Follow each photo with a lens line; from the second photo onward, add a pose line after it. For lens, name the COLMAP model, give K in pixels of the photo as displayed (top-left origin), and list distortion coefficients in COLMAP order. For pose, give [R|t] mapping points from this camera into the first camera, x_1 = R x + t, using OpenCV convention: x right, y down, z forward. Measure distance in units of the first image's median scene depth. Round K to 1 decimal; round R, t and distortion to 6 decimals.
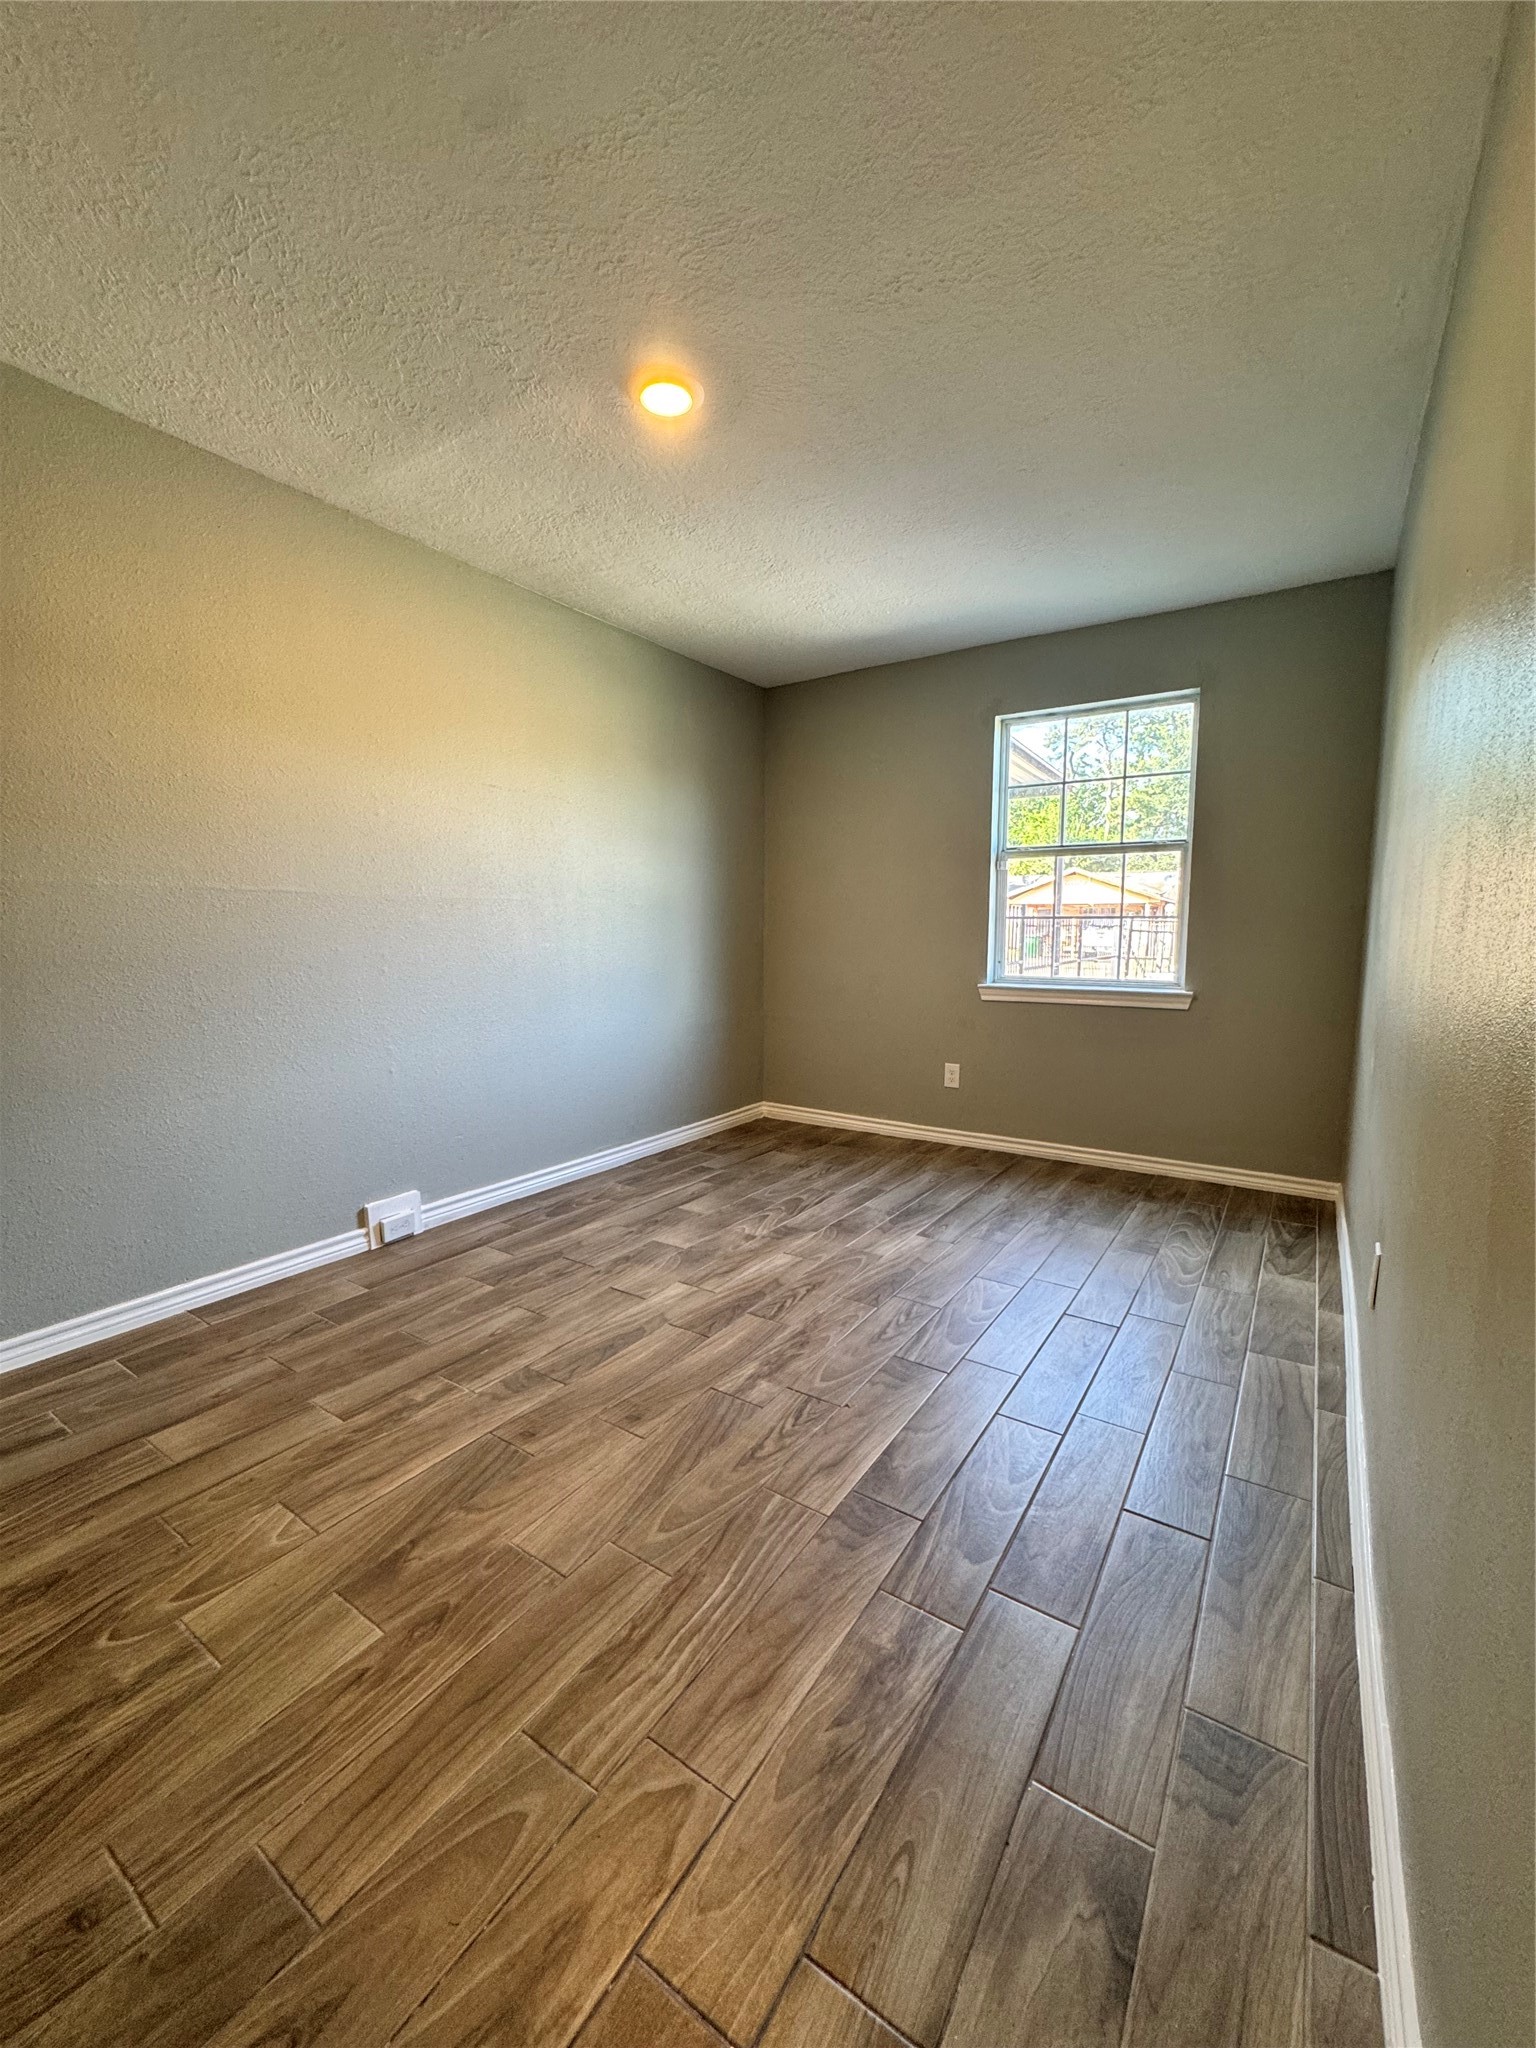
lens RADIAL K [[828.5, 0, 768.0], [0, 828.5, 1024.0], [0, 0, 1]] dist [-0.003126, 0.000292]
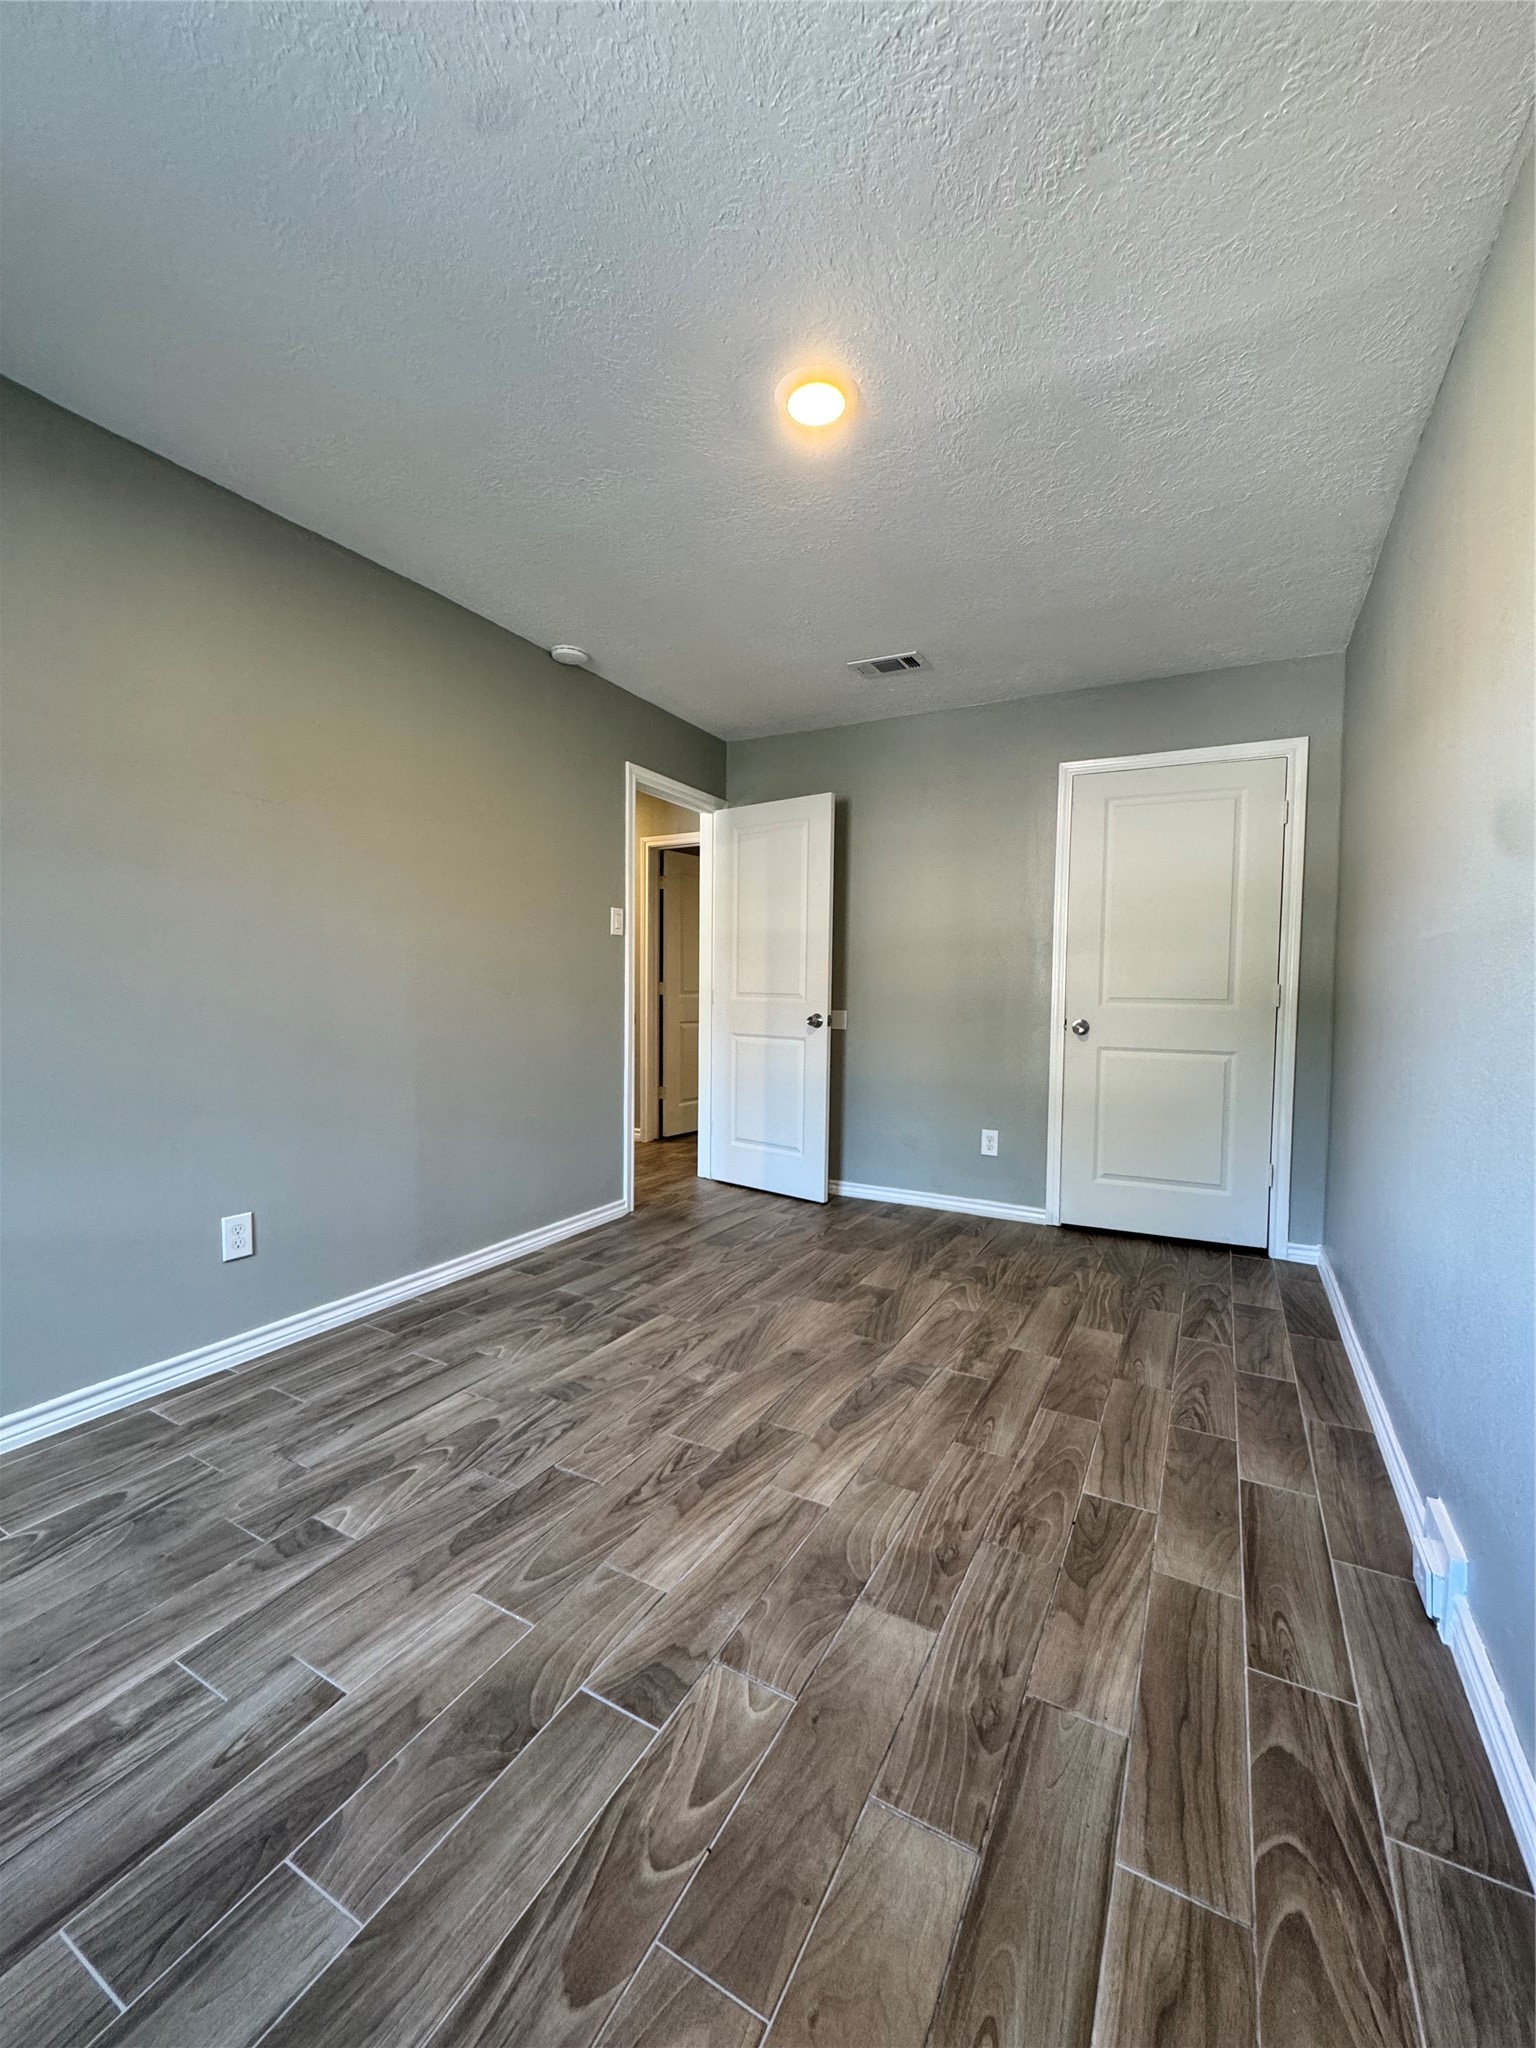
lens RADIAL K [[828.5, 0, 768.0], [0, 828.5, 1024.0], [0, 0, 1]] dist [-0.003126, 0.000292]
pose [[-0.996159, -0.008062, -0.087193, 0.003036], [-0.022313, 0.986254, 0.163725, -0.220521], [0.084674, 0.165041, -0.982645, 1.909126]]
